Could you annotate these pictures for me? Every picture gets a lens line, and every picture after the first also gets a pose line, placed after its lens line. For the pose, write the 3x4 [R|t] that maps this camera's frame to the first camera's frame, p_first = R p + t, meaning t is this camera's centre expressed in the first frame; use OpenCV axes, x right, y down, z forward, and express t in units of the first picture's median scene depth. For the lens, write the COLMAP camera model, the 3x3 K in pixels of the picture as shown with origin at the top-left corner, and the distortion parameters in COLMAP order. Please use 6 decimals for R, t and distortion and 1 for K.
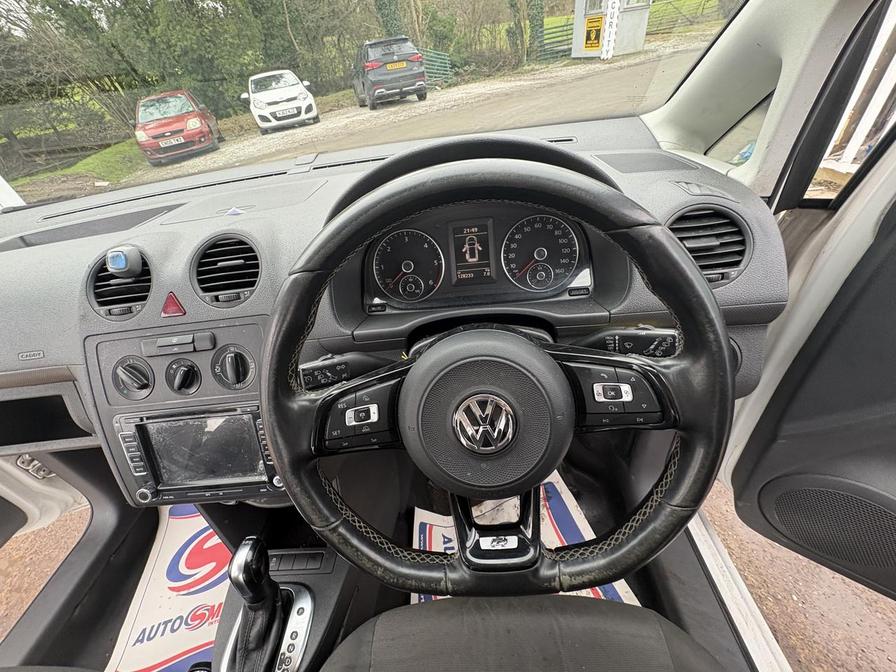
lens RADIAL K [[355.0, 0, 447.4], [0, 355.0, 342.3], [0, 0, 1]] dist [-0.000258, -0.000391]
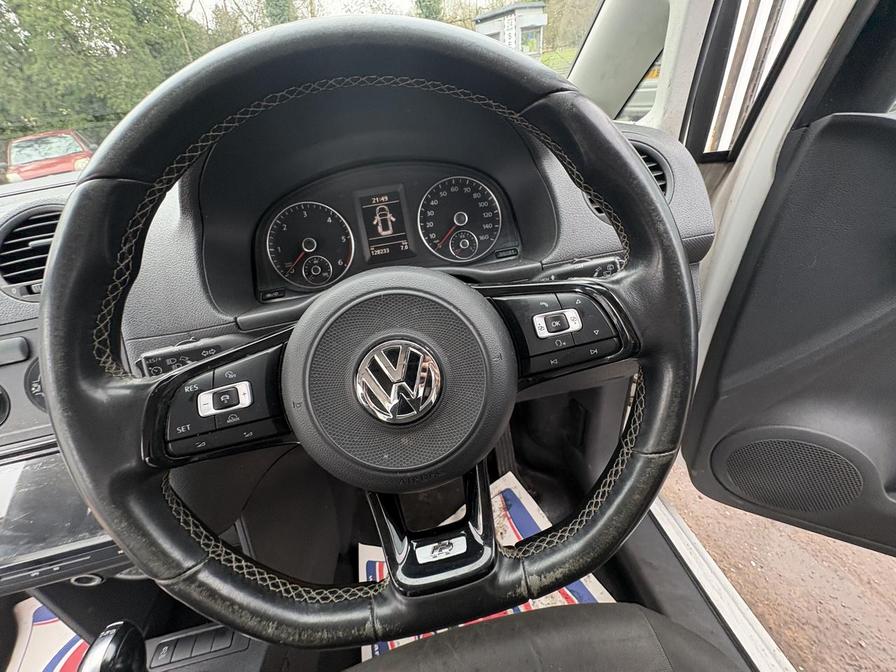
lens RADIAL K [[355.0, 0, 448.5], [0, 355.0, 343.1], [0, 0, 1]] dist [-0.000258, -0.000391]
pose [[0.981253, -0.106081, 0.160899, 0.060677], [0.118586, 0.990459, -0.070197, 0.135875], [-0.151918, 0.087962, 0.984471, 0.165811]]
